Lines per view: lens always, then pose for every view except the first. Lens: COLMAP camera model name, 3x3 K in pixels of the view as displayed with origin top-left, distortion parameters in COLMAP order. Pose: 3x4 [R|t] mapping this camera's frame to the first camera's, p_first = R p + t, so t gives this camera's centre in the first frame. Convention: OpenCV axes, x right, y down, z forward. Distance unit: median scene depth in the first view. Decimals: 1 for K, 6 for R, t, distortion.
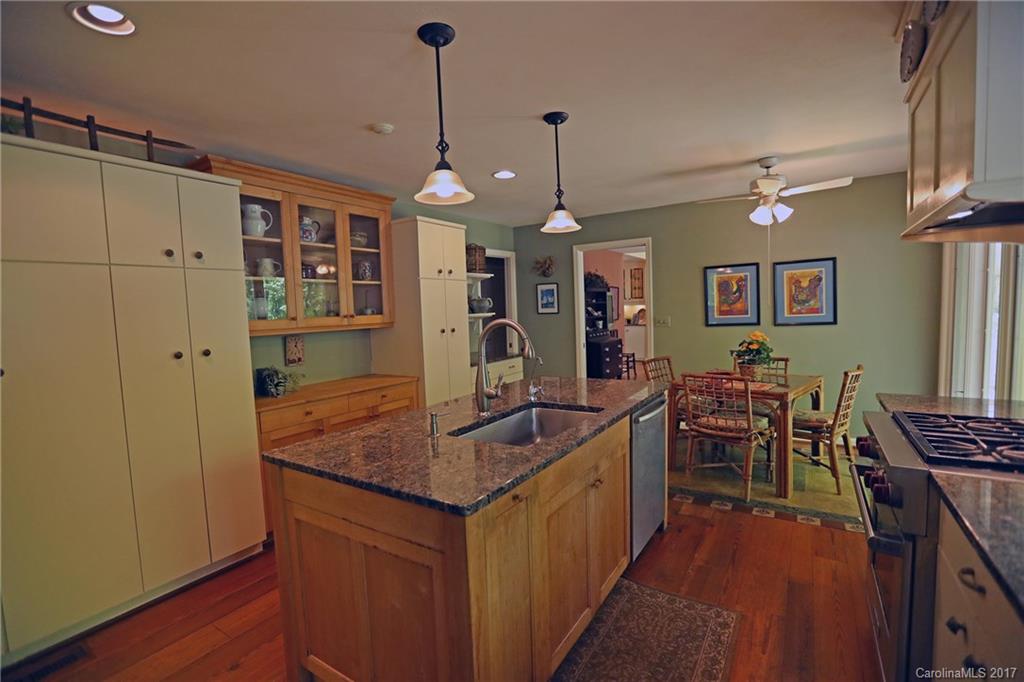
lens RADIAL K [[469.9, 0, 508.2], [0, 469.9, 344.4], [0, 0, 1]] dist [-0.023766, 0.004342]
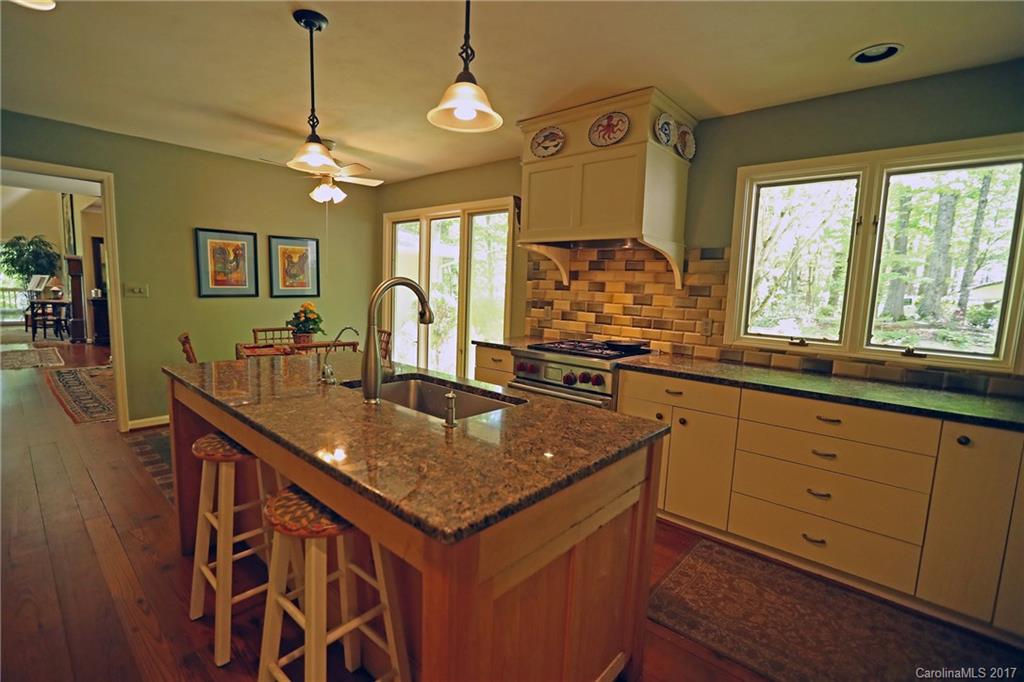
lens RADIAL K [[469.9, 0, 507.9], [0, 469.9, 340.6], [0, 0, 1]] dist [-0.023766, 0.004342]
pose [[0.151256, -0.071897, 0.985877, -0.376855], [0.035759, 0.997097, 0.067229, 0.004052], [-0.987848, 0.025085, 0.153388, 0.334498]]
